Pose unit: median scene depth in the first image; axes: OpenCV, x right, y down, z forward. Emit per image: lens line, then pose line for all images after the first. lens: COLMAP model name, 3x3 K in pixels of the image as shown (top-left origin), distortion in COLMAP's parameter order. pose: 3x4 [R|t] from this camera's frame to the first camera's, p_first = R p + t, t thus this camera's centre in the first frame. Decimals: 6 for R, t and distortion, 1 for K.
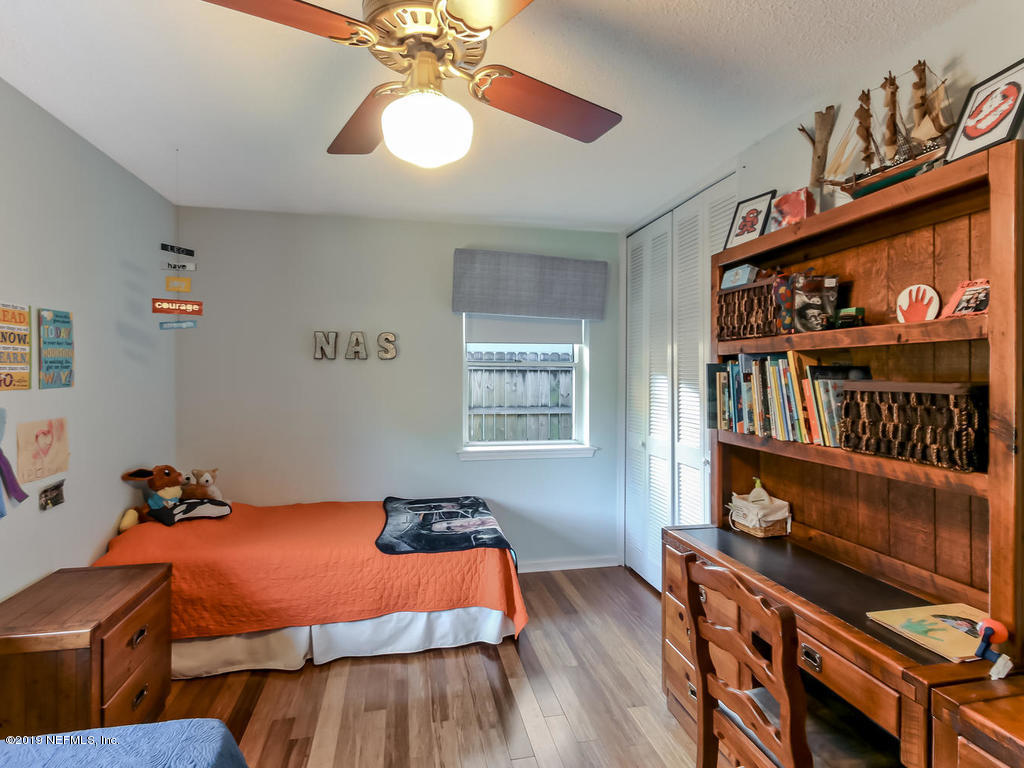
lens RADIAL K [[528.9, 0, 517.1], [0, 528.9, 380.7], [0, 0, 1]] dist [0.011973, -0.000982]
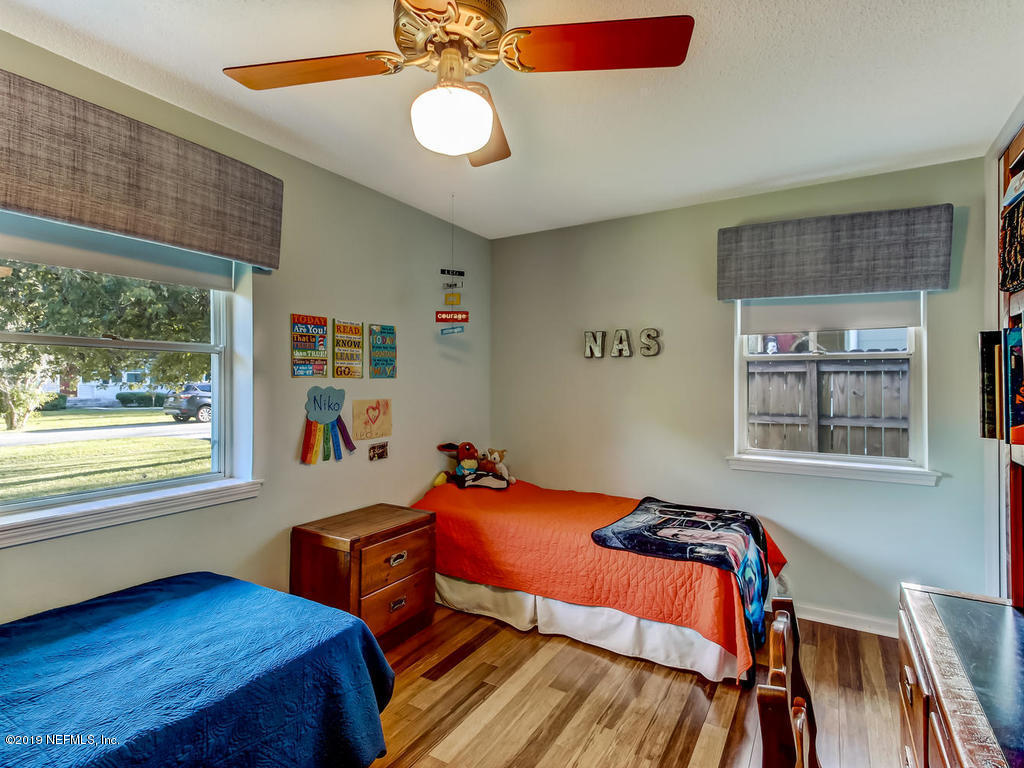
lens RADIAL K [[528.9, 0, 516.4], [0, 528.9, 381.3], [0, 0, 1]] dist [0.011973, -0.000982]
pose [[0.734254, -0.002493, -0.678870, 0.316576], [-0.010776, 0.999824, -0.015327, 0.032738], [0.678790, 0.018569, 0.734098, 0.151370]]
